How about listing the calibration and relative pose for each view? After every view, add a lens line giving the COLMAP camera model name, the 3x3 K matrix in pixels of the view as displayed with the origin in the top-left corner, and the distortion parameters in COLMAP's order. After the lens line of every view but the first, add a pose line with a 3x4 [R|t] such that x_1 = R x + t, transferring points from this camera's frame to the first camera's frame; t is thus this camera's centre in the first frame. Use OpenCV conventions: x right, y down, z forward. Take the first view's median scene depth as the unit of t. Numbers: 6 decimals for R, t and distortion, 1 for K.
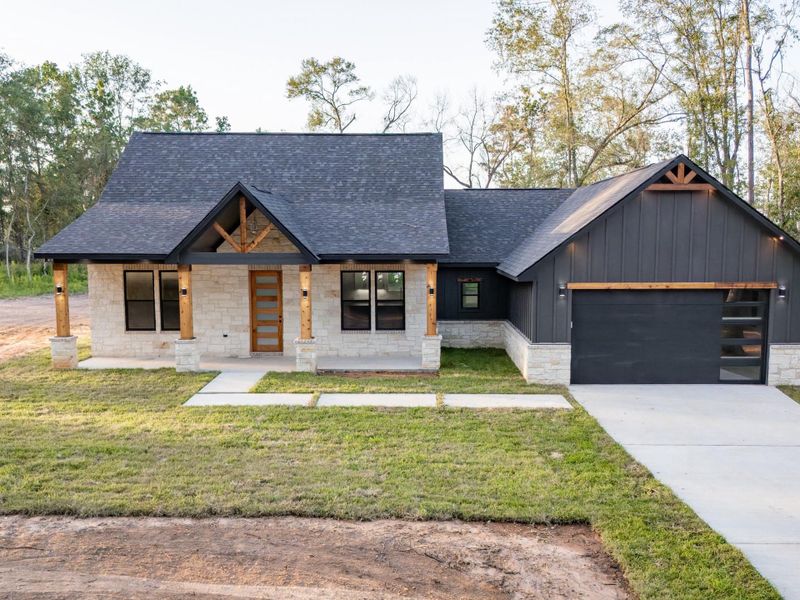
lens RADIAL K [[814.4, 0, 423.6], [0, 814.4, 326.1], [0, 0, 1]] dist [0.093660, -0.125227]
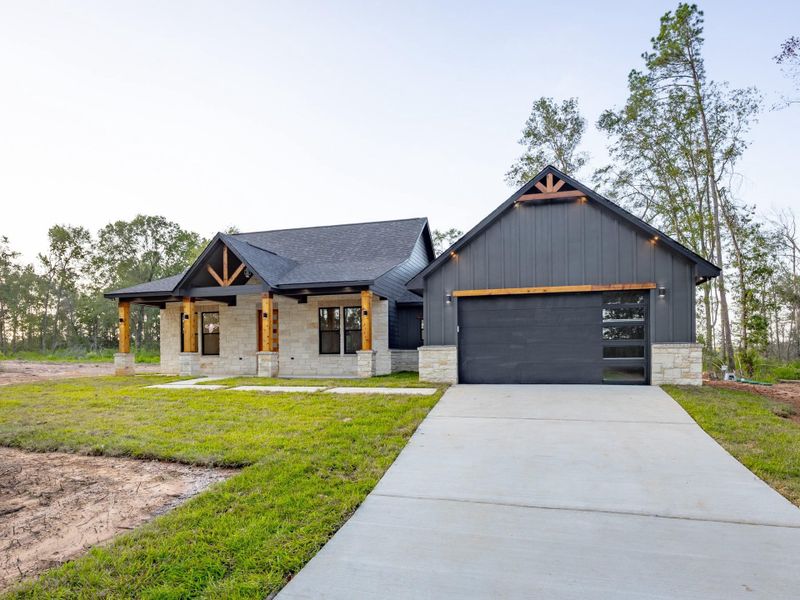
lens RADIAL K [[502.8, 0, 401.2], [0, 502.8, 356.4], [0, 0, 1]] dist [-0.010957, -0.003436]
pose [[0.962986, -0.006766, -0.269467, 0.289771], [-0.022083, 0.994344, -0.103883, 0.107669], [0.268646, 0.105988, 0.957390, 0.331241]]
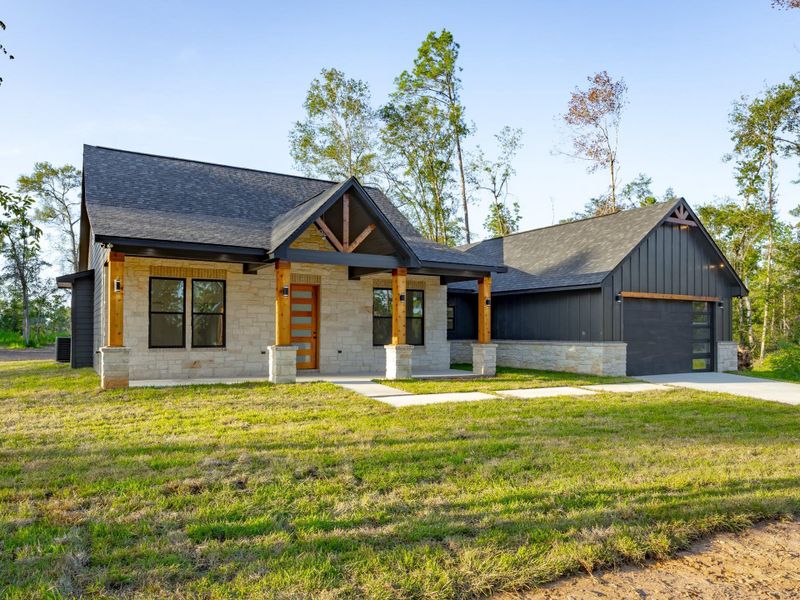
lens RADIAL K [[573.7, 0, 387.5], [0, 573.7, 318.0], [0, 0, 1]] dist [-0.022120, 0.000535]
pose [[0.866463, 0.017410, 0.498938, -0.538177], [0.049644, 0.991434, -0.120808, 0.070573], [-0.496767, 0.129445, 0.858176, 0.448604]]
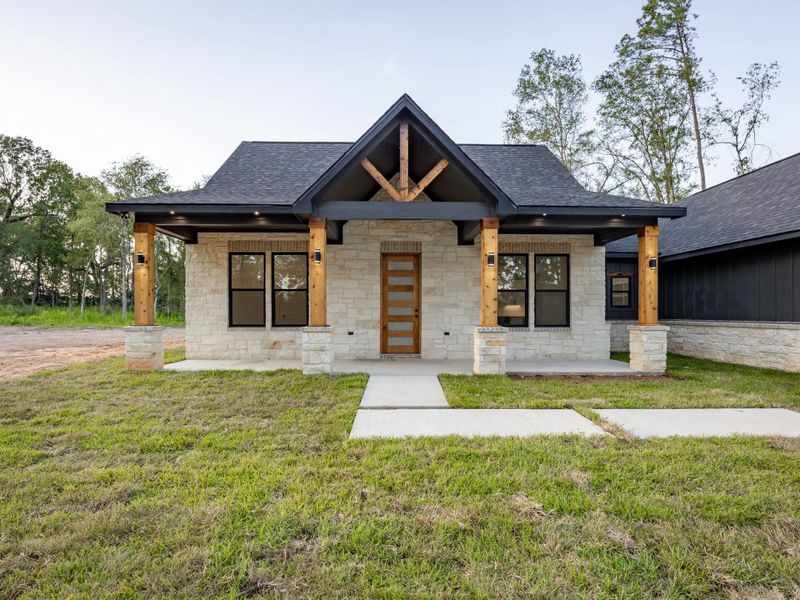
lens RADIAL K [[458.6, 0, 401.8], [0, 458.6, 317.6], [0, 0, 1]] dist [-0.012787, -0.000019]
pose [[0.999639, 0.002382, 0.026744, -0.246940], [0.000259, 0.995157, -0.098302, 0.049611], [-0.026849, 0.098274, 0.994797, 0.662481]]
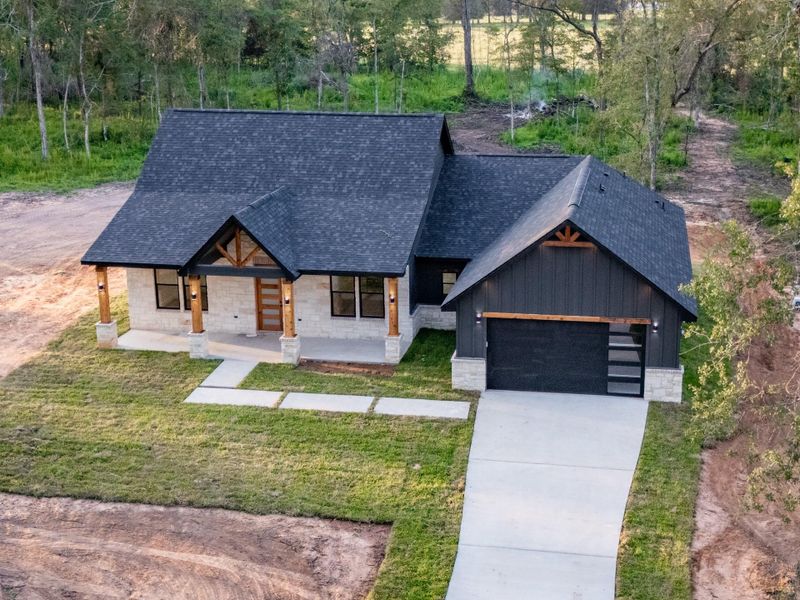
lens RADIAL K [[1191.9, 0, 457.9], [0, 1191.9, 298.9], [0, 0, 1]] dist [0.118266, -0.085261]
pose [[0.986849, 0.040649, -0.156449, 0.418517], [-0.014201, 0.985924, 0.166590, -0.372203], [0.161019, -0.162177, 0.973536, -0.765629]]
